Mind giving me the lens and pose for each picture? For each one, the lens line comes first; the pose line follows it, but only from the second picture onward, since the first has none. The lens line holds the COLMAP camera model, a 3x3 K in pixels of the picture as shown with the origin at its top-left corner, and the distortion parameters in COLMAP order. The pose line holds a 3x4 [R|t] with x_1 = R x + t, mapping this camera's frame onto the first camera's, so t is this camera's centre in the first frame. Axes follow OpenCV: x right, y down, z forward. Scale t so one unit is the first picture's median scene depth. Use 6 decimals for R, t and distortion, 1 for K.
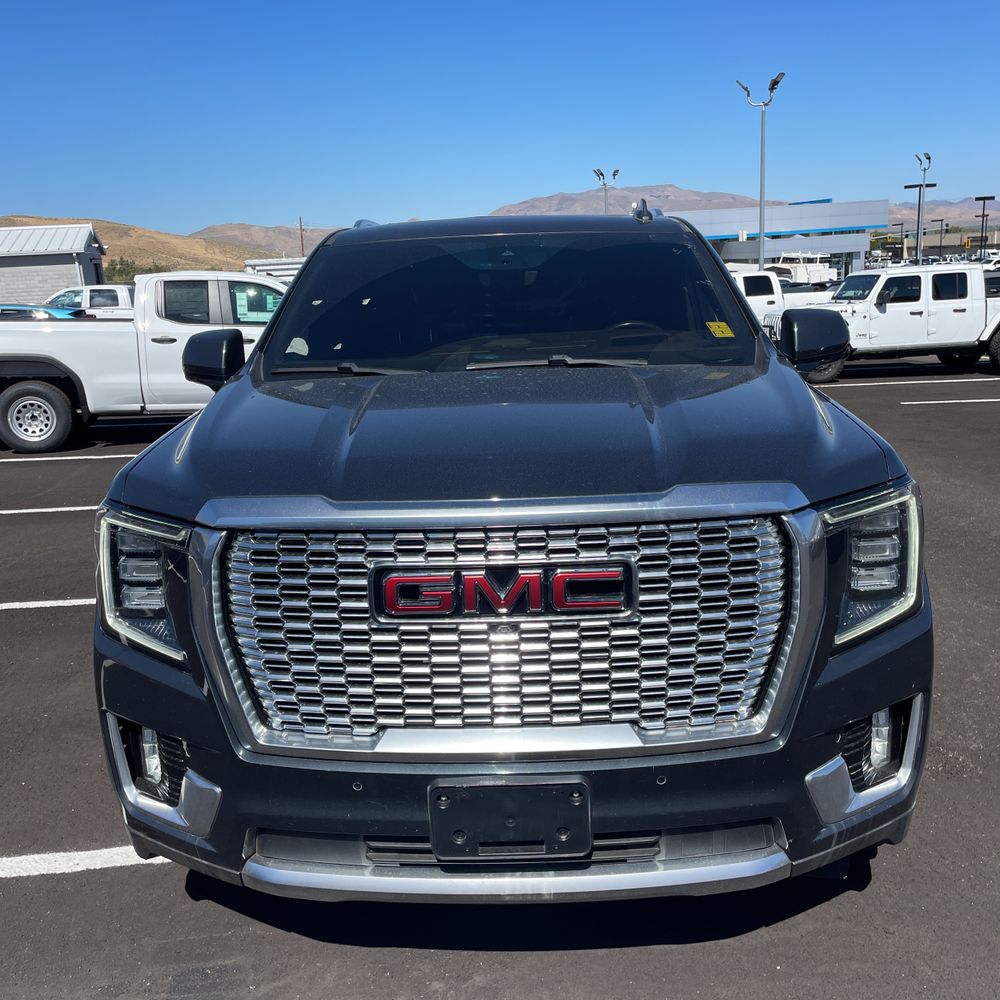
lens RADIAL K [[1007.8, 0, 493.6], [0, 1007.8, 554.1], [0, 0, 1]] dist [0.072359, -0.076749]
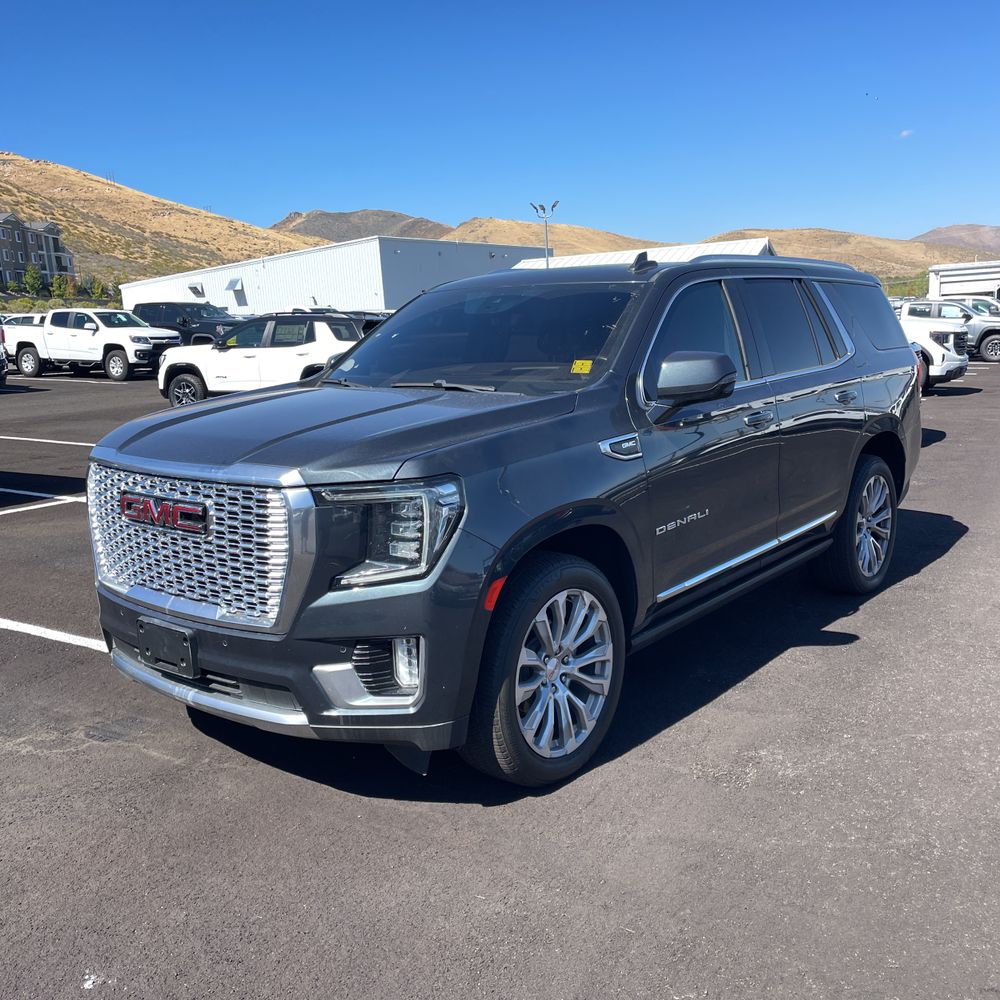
lens RADIAL K [[1007.8, 0, 493.6], [0, 1007.8, 554.1], [0, 0, 1]] dist [0.072359, -0.076749]
pose [[0.796794, 0.147616, -0.585943, 1.255048], [-0.151229, 0.987557, 0.043145, -0.045862], [0.585021, 0.054234, 0.809203, -0.059278]]
